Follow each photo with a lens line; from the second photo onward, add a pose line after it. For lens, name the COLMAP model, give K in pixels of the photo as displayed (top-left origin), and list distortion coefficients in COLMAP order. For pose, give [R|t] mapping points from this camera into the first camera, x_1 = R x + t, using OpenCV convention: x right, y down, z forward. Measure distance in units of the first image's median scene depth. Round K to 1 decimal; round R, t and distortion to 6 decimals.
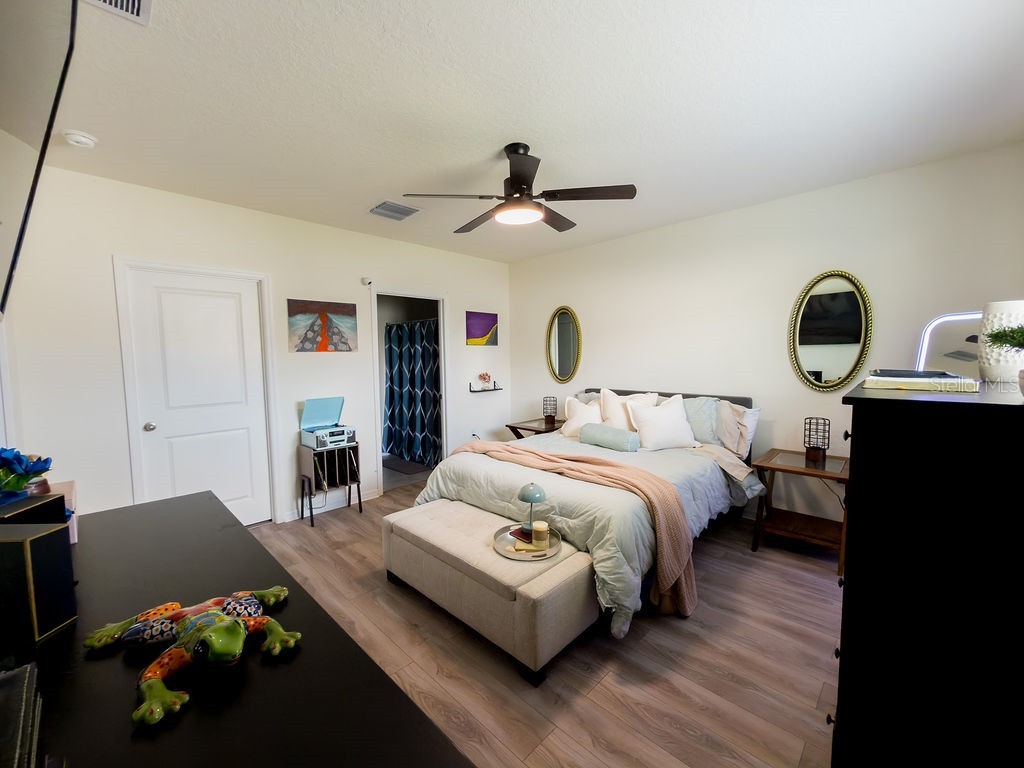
lens RADIAL K [[408.3, 0, 490.2], [0, 408.3, 388.9], [0, 0, 1]] dist [-0.047050, 0.000013]
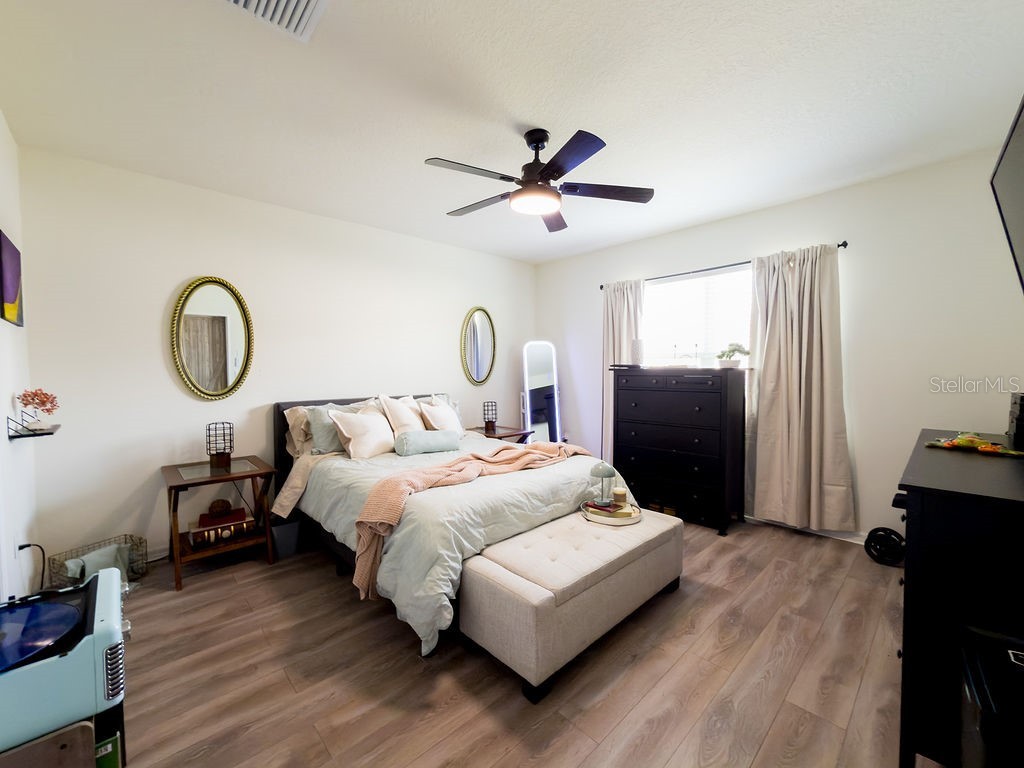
lens RADIAL K [[414.4, 0, 512.0], [0, 414.4, 384.0], [0, 0, 1]] dist [-0.001603, -0.000004]
pose [[0.000226, -0.027494, 0.999622, -0.790630], [0.060989, 0.997761, 0.027429, -0.035772], [-0.998138, 0.060960, 0.001902, 0.900438]]
